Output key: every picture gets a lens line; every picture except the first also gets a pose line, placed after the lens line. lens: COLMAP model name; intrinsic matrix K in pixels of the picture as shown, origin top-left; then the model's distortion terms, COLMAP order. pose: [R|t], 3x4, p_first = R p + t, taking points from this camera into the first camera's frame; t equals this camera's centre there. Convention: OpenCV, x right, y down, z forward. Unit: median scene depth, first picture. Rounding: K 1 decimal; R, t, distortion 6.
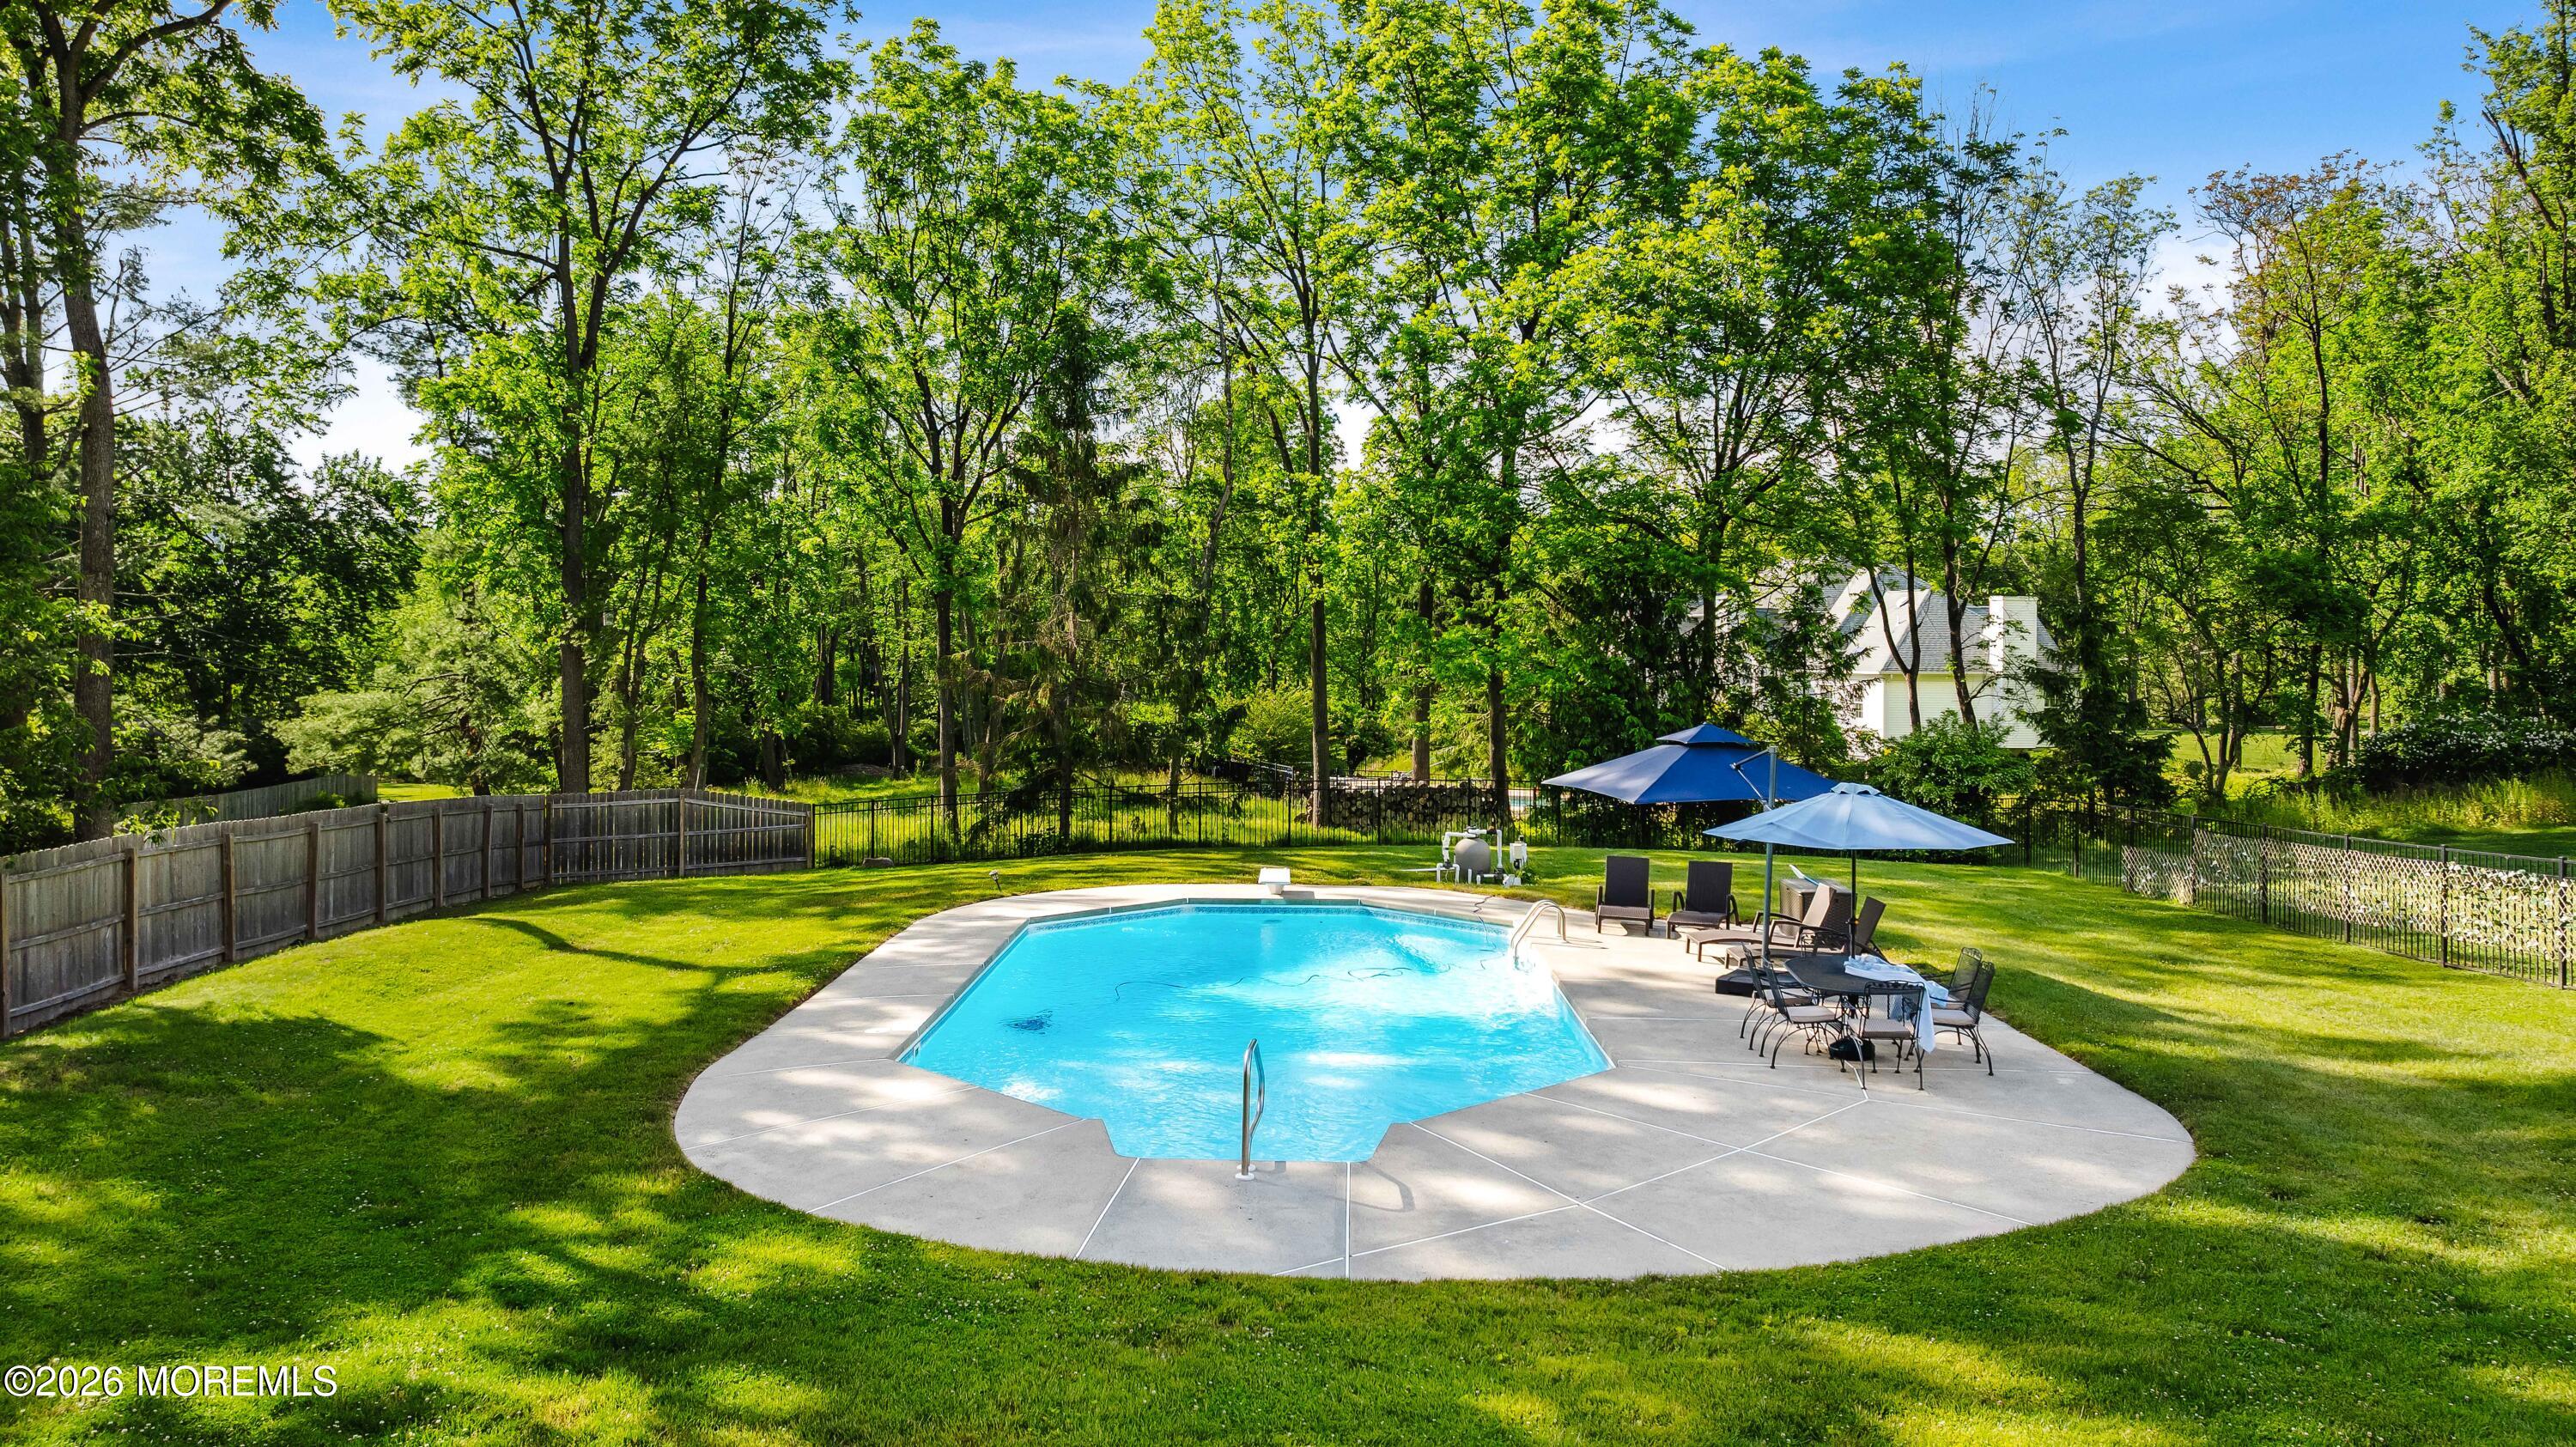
lens RADIAL K [[1901.5, 0, 1286.9], [0, 1901.5, 665.5], [0, 0, 1]] dist [-0.004259, -0.002603]
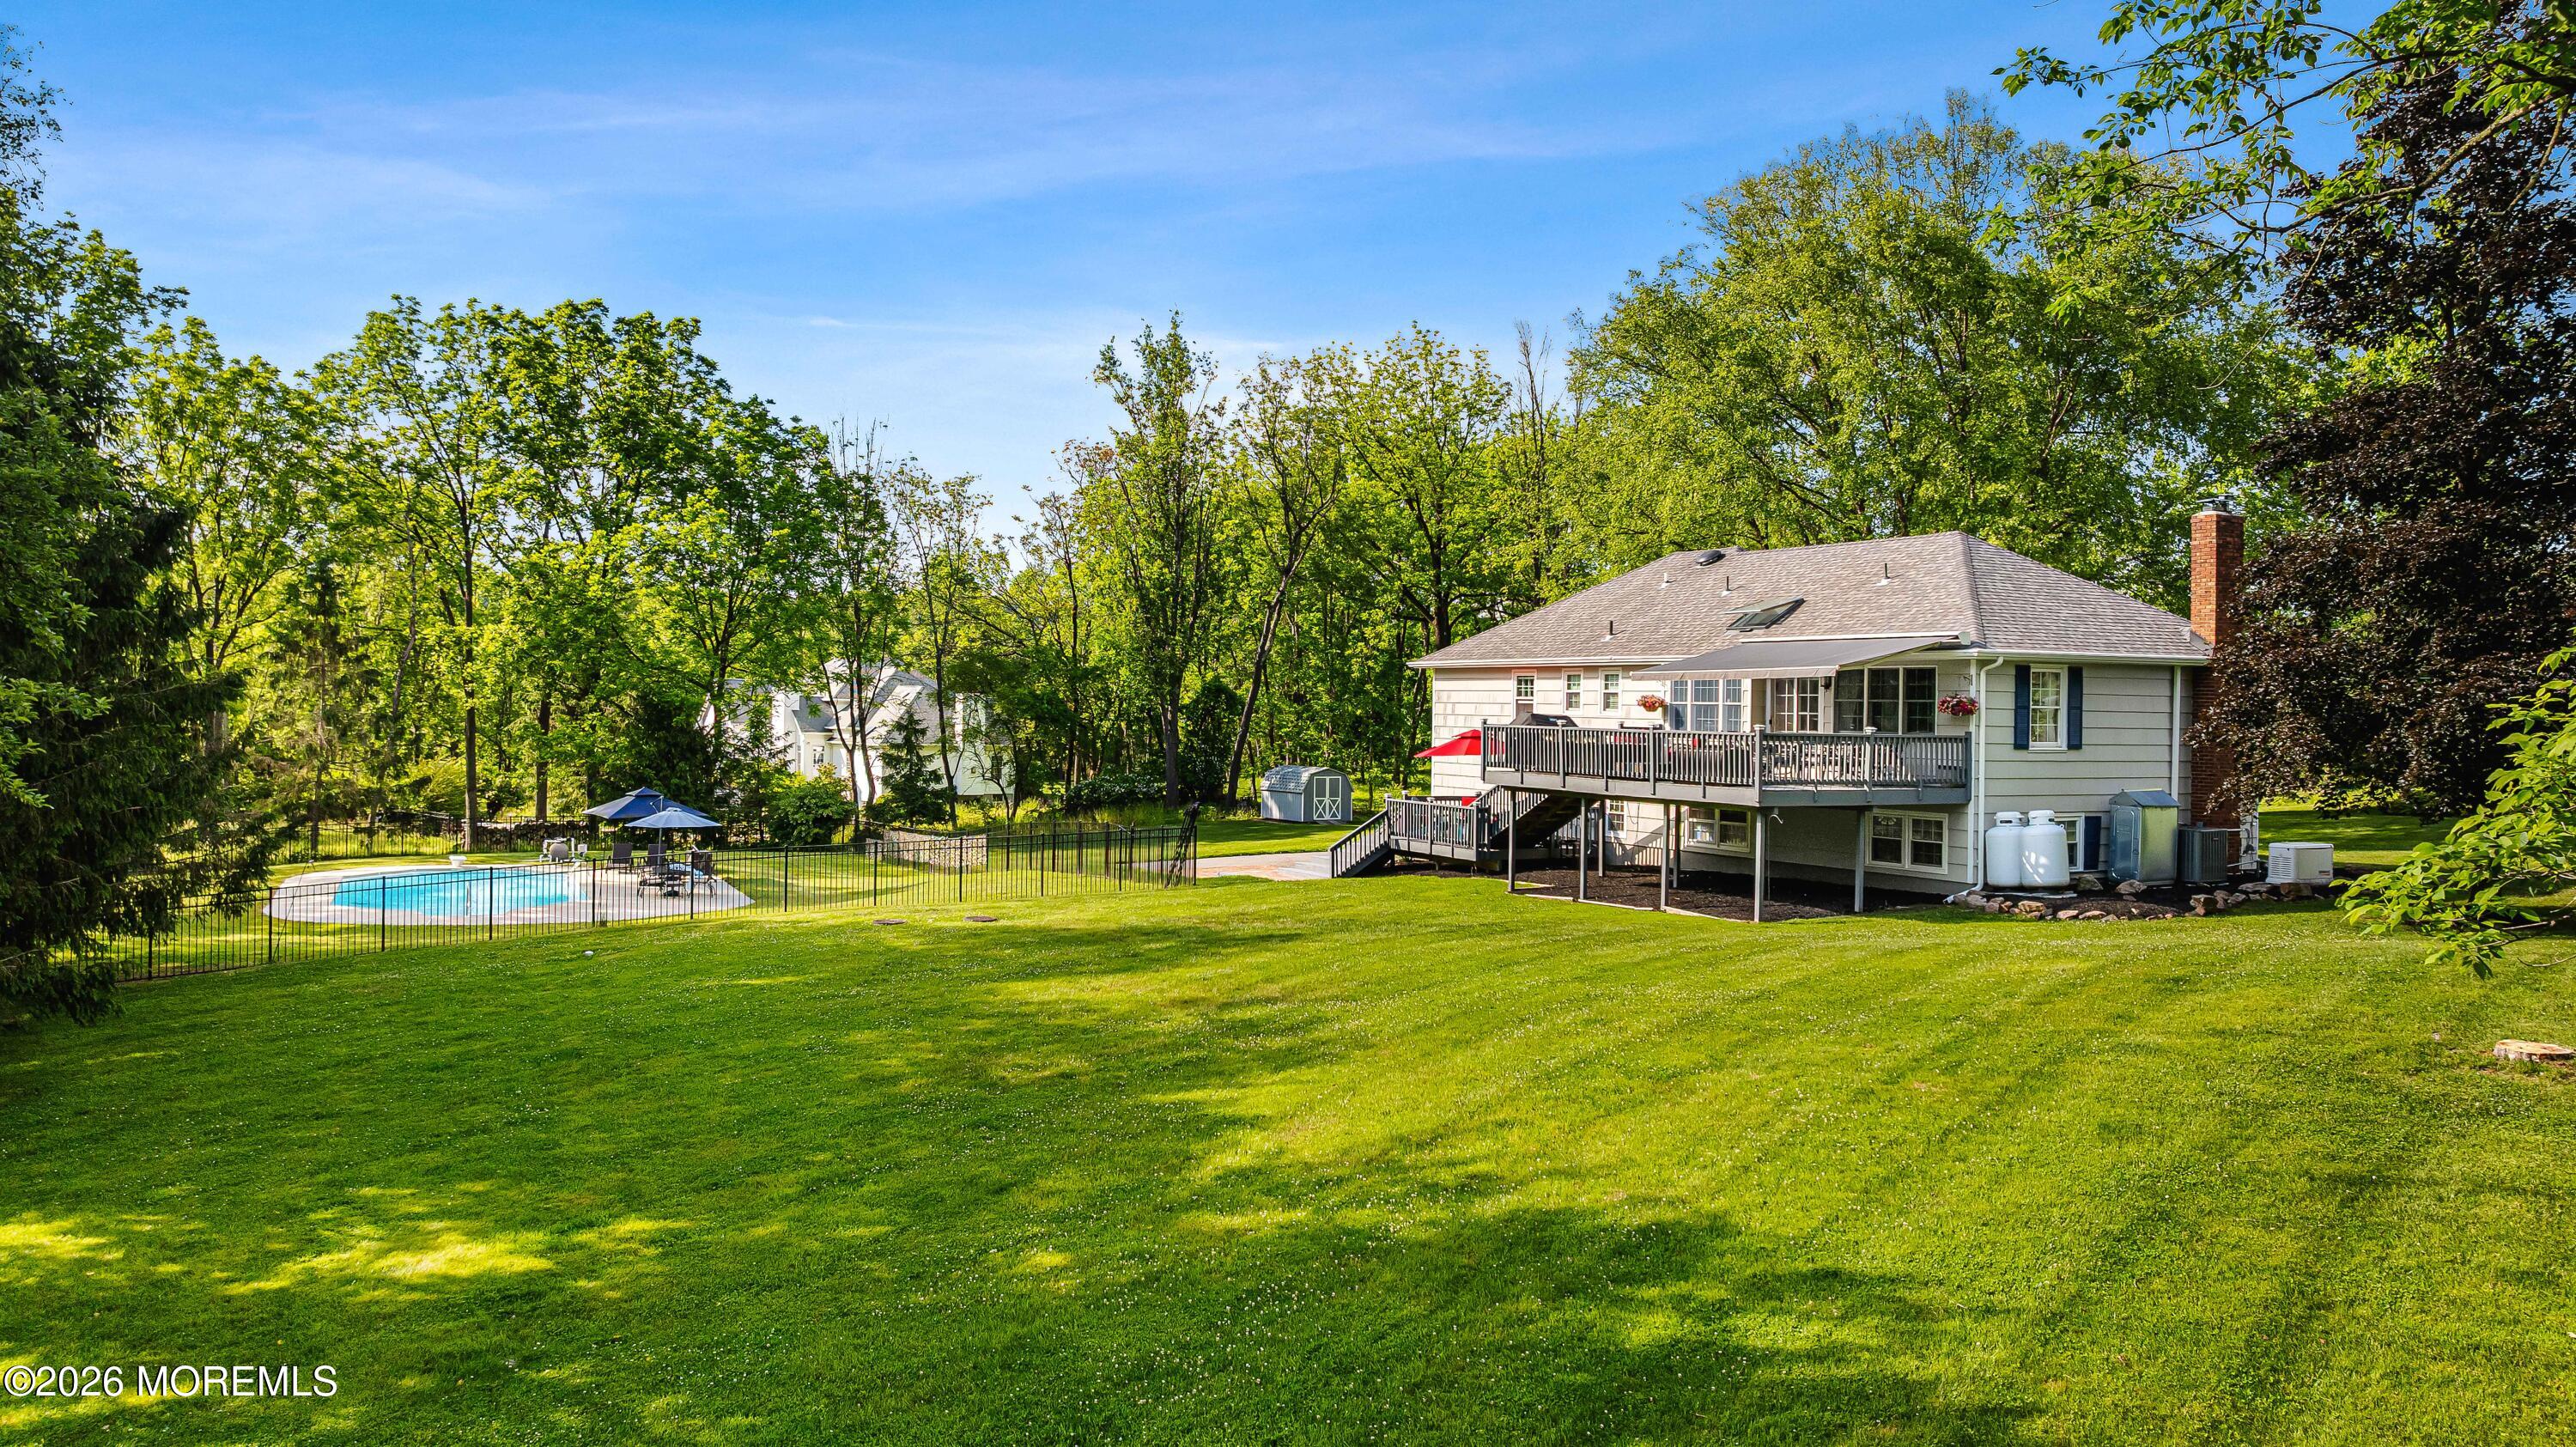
lens RADIAL K [[1860.2, 0, 1286.1], [0, 1860.2, 733.1], [0, 0, 1]] dist [0.004557, -0.000170]
pose [[0.904604, 0.001531, 0.426250, -0.031892], [-0.005320, 0.999956, 0.007700, -0.029434], [-0.426219, -0.009233, 0.904573, -0.733424]]
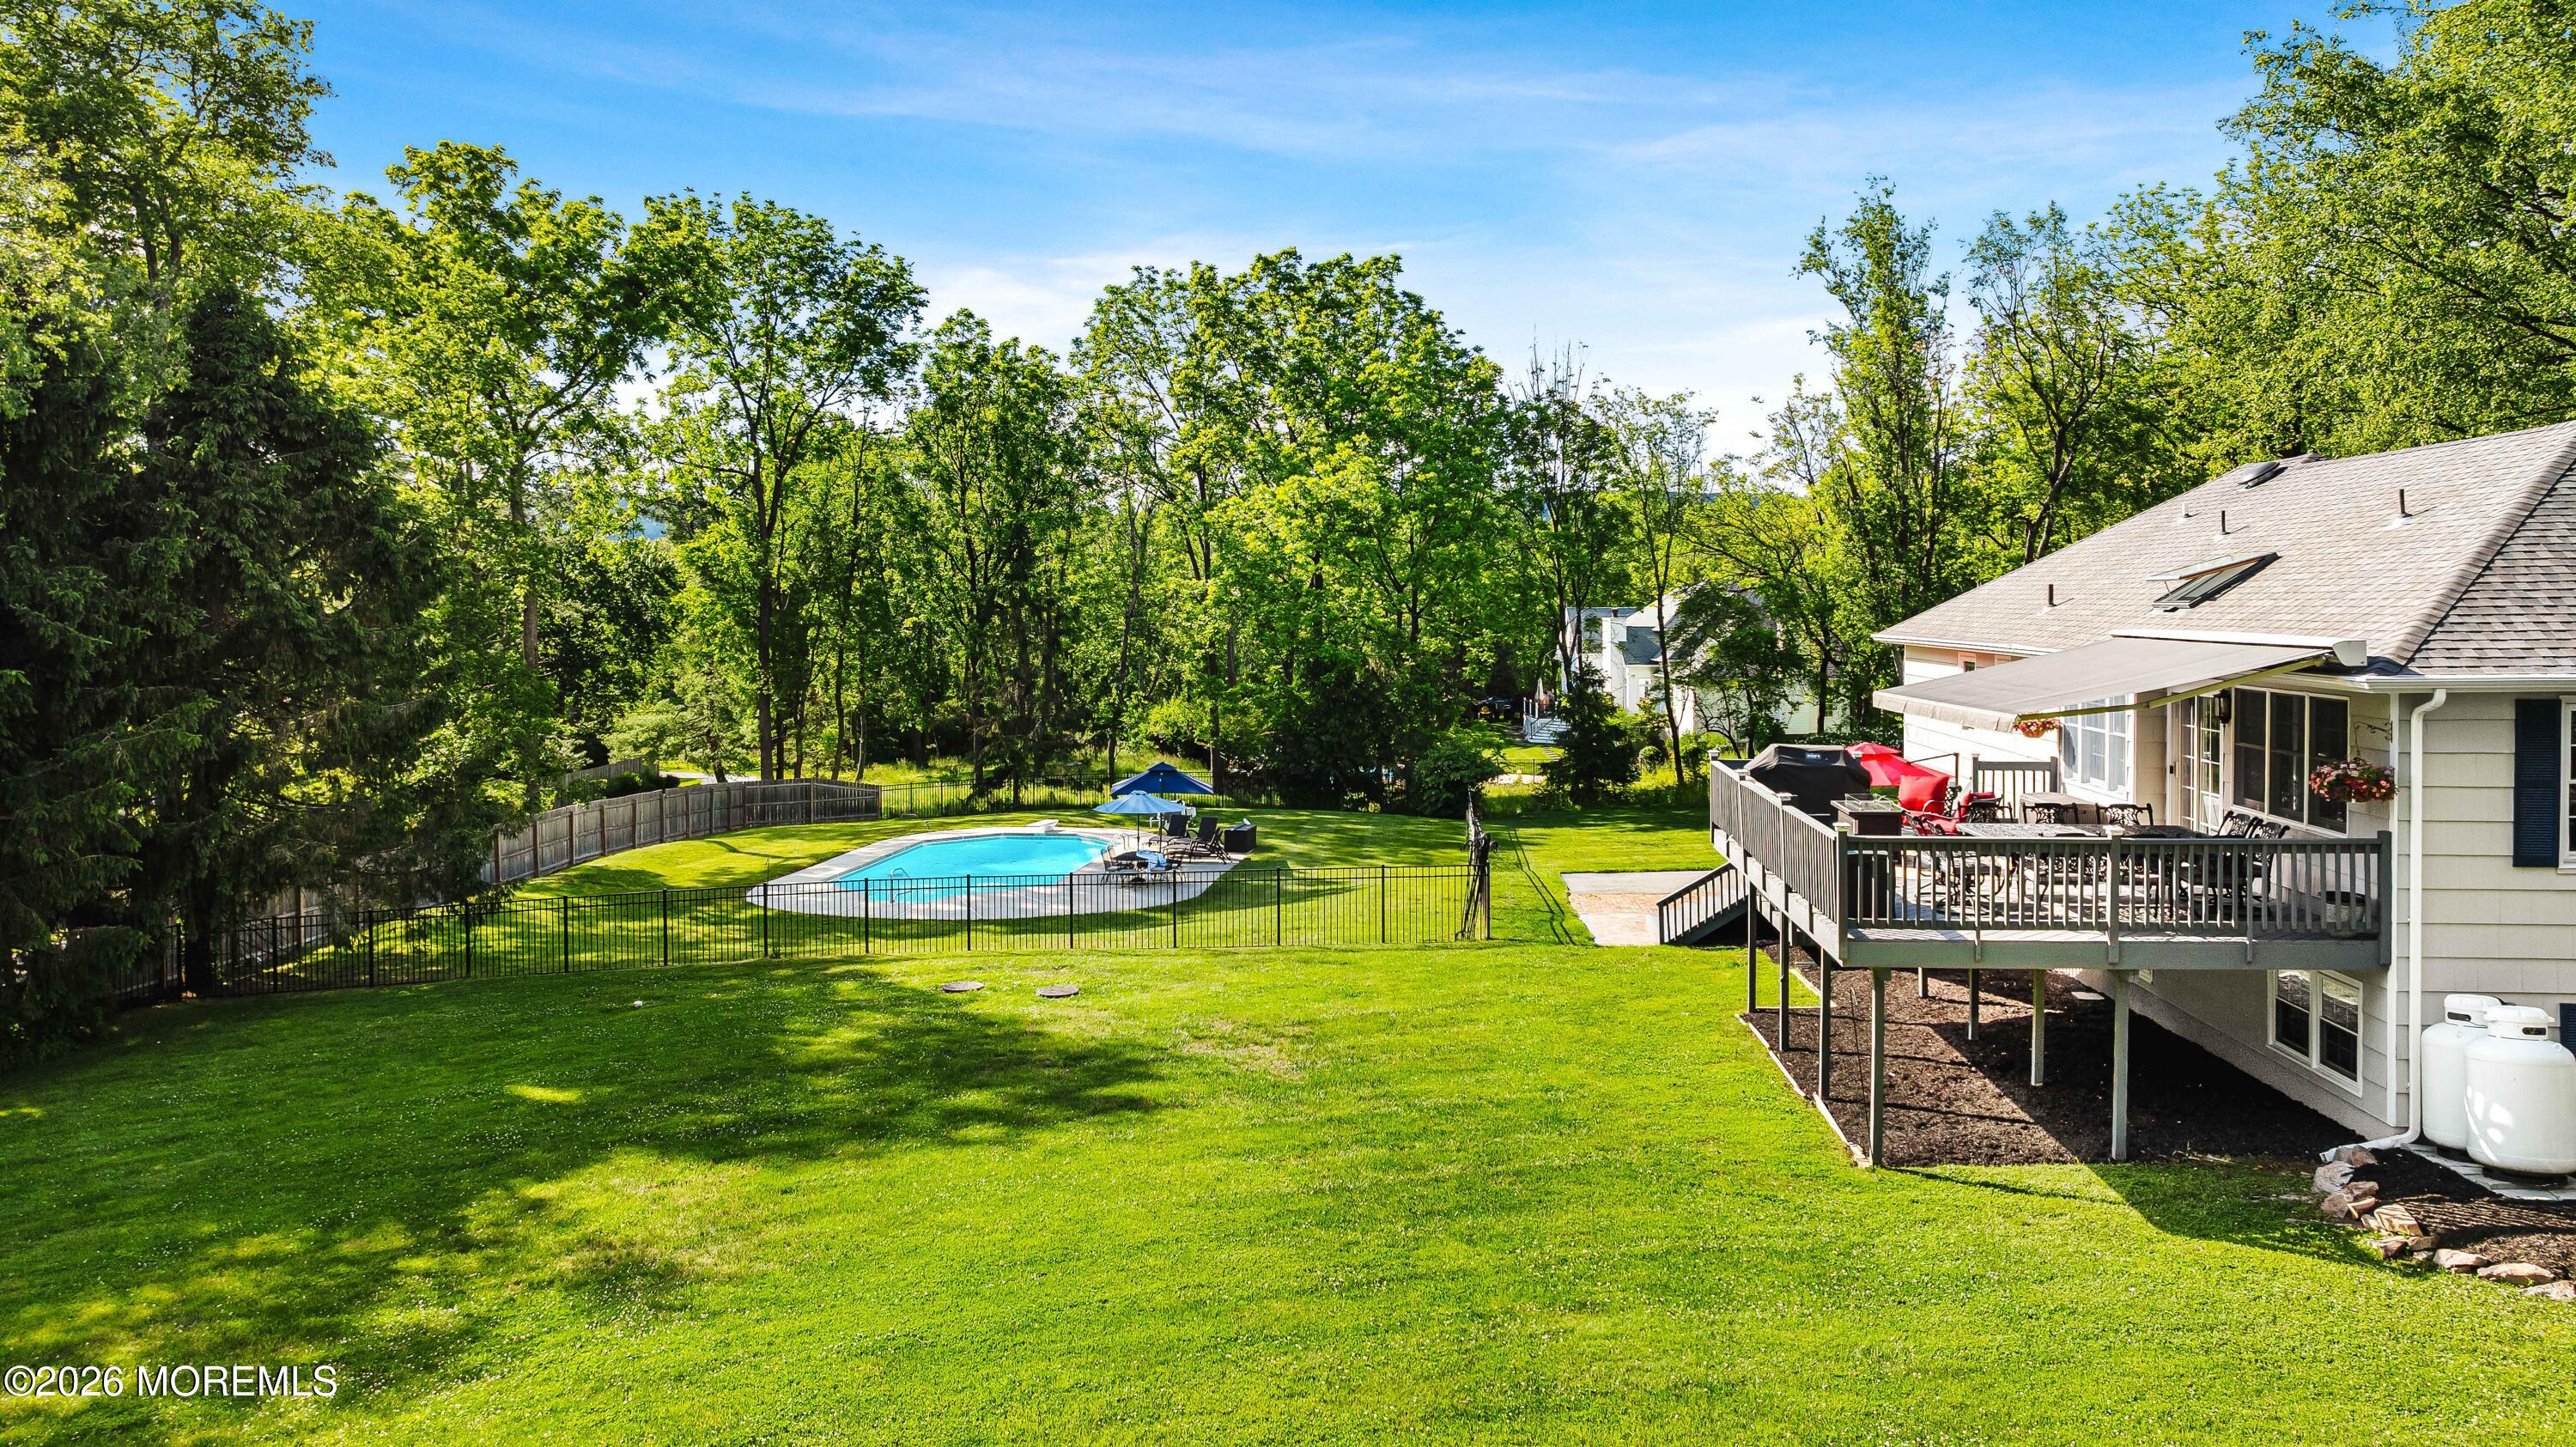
lens RADIAL K [[1846.1, 0, 1290.1], [0, 1846.1, 636.5], [0, 0, 1]] dist [0.001240, -0.000823]
pose [[0.993198, -0.010585, -0.115954, 0.288812], [0.011415, 0.999914, 0.006493, -0.064096], [0.115875, -0.007772, 0.993233, -0.605195]]
